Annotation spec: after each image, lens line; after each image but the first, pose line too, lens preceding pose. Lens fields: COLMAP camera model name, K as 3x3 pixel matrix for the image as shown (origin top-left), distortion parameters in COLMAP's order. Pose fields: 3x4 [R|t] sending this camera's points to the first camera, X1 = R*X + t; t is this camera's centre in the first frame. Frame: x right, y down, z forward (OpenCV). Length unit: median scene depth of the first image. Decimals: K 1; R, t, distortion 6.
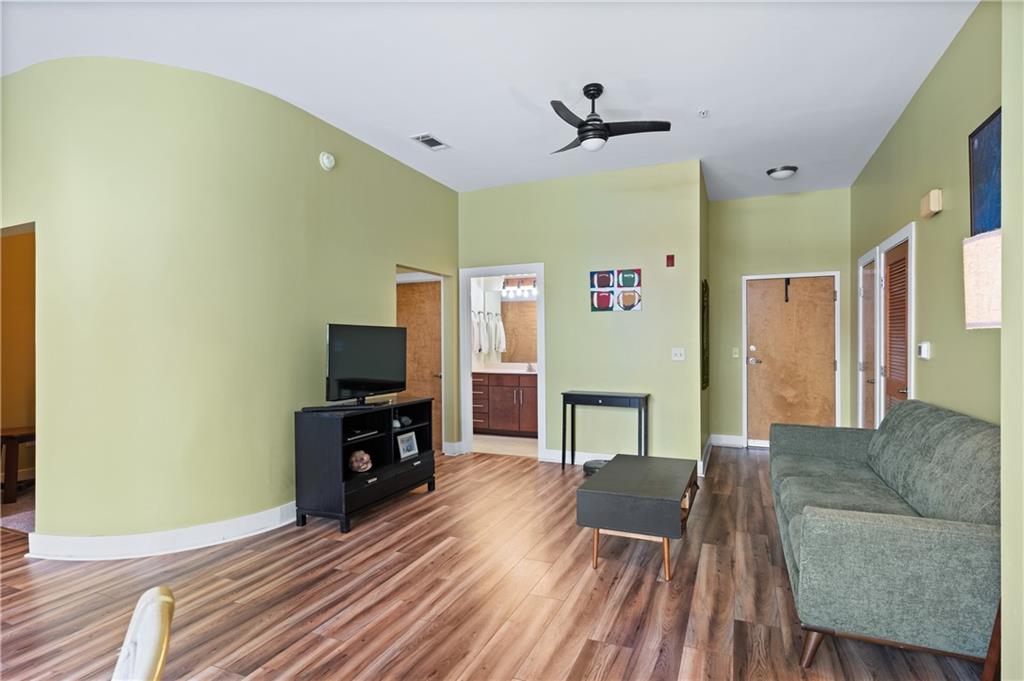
lens RADIAL K [[533.6, 0, 518.7], [0, 533.6, 339.2], [0, 0, 1]] dist [-0.004494, 0.002795]
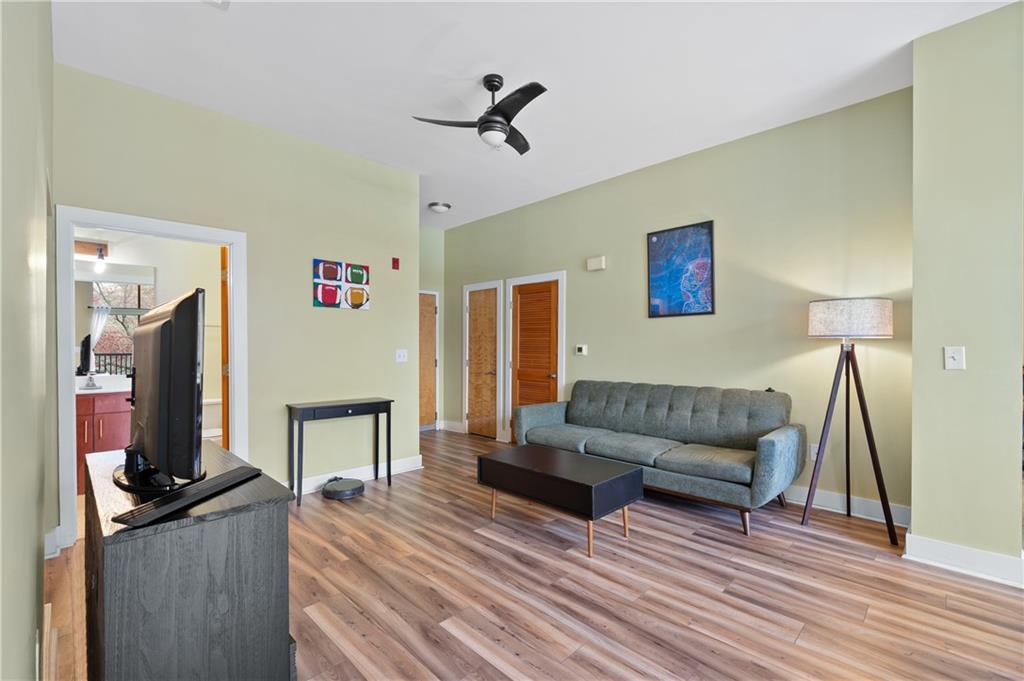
lens RADIAL K [[444.7, 0, 538.4], [0, 444.7, 345.0], [0, 0, 1]] dist [-0.003084, -0.000162]
pose [[0.359746, 0.007349, 0.933021, -0.392760], [-0.007496, 0.999959, -0.004986, 0.009368], [-0.933020, -0.005200, 0.359786, 0.429755]]
